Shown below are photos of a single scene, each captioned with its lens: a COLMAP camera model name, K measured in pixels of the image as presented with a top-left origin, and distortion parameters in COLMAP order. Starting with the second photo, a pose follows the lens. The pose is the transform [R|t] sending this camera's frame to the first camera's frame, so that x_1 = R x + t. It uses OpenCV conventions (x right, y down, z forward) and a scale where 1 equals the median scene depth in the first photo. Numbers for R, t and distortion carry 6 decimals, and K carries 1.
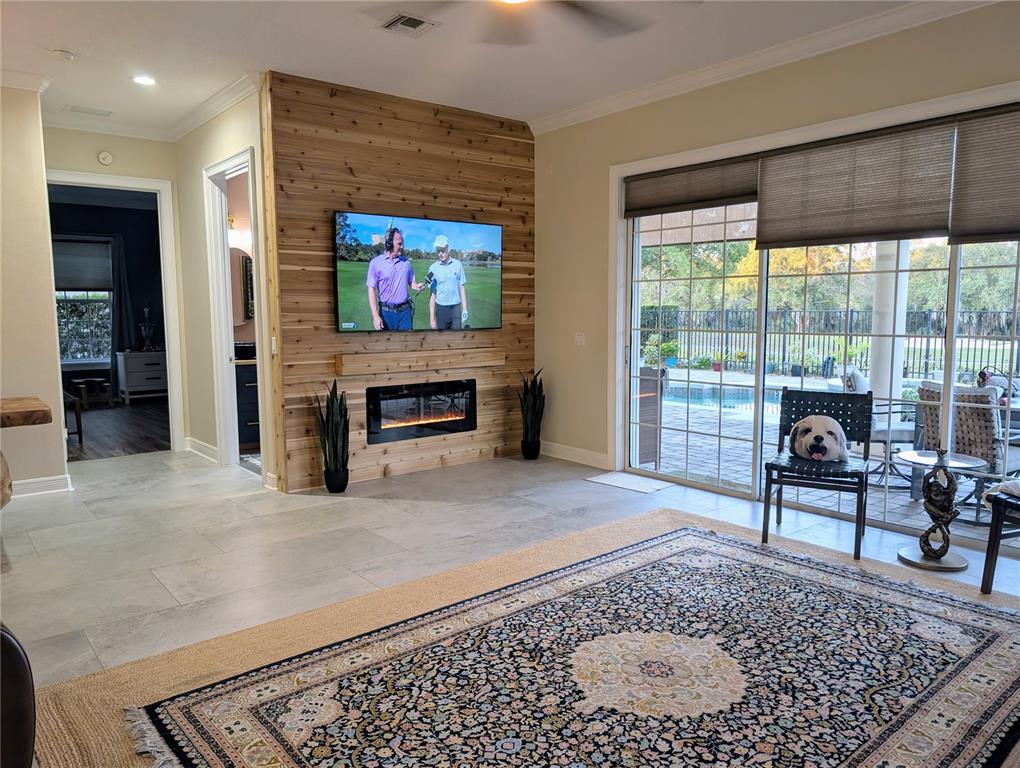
lens RADIAL K [[730.8, 0, 510.4], [0, 730.8, 383.5], [0, 0, 1]] dist [0.021306, -0.009566]
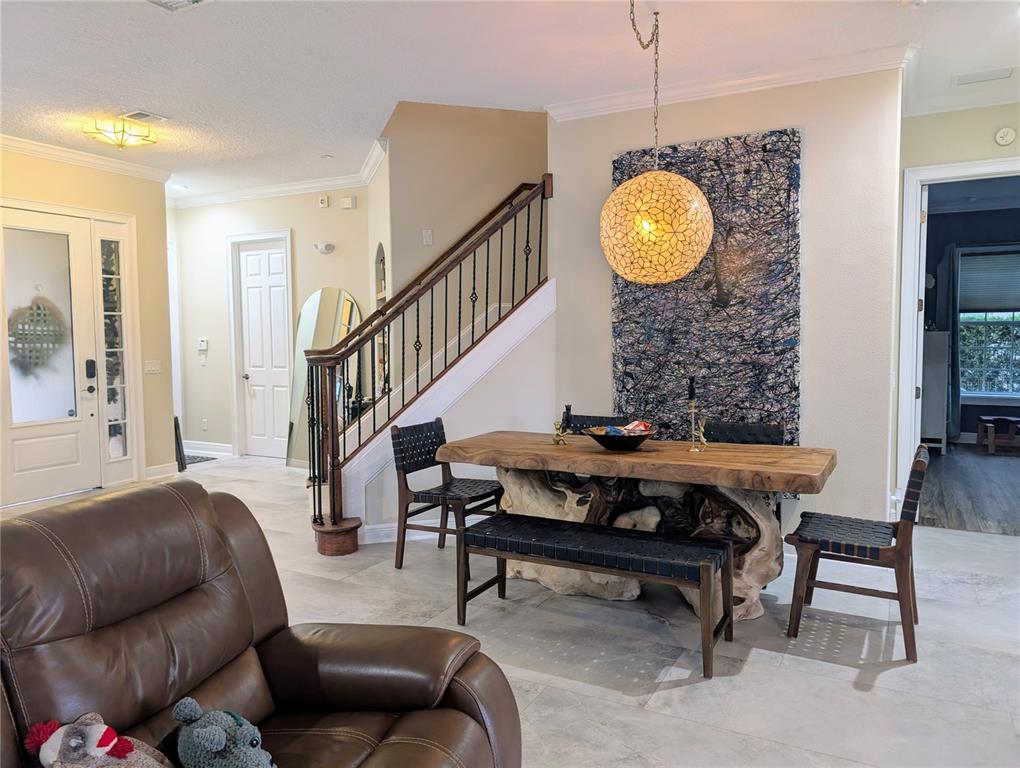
lens RADIAL K [[730.8, 0, 503.4], [0, 730.8, 376.7], [0, 0, 1]] dist [0.021306, -0.009566]
pose [[0.384399, 0.057355, -0.921384, -0.094685], [-0.090376, 0.995612, 0.024271, -0.080092], [0.918733, 0.073941, 0.387896, 0.603652]]
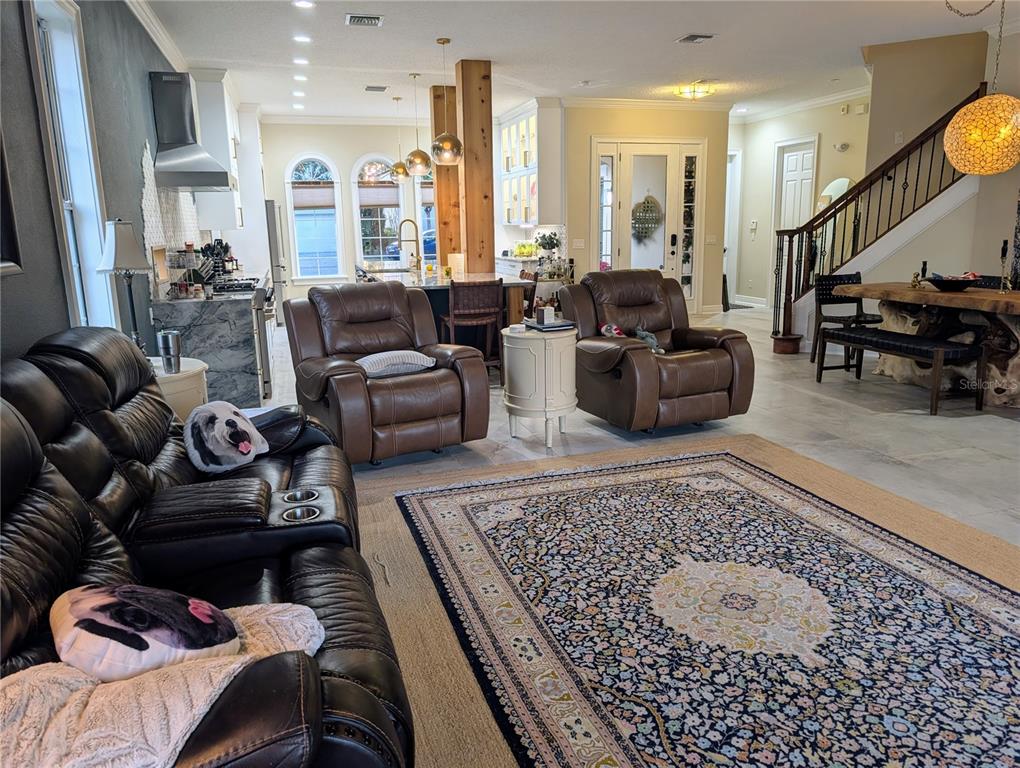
lens RADIAL K [[730.8, 0, 508.7], [0, 730.8, 381.9], [0, 0, 1]] dist [0.021306, -0.009566]
pose [[-0.387534, 0.203732, -0.899061, 1.092443], [-0.075826, 0.964924, 0.251341, -0.108012], [0.918732, 0.165576, -0.358492, 0.987084]]
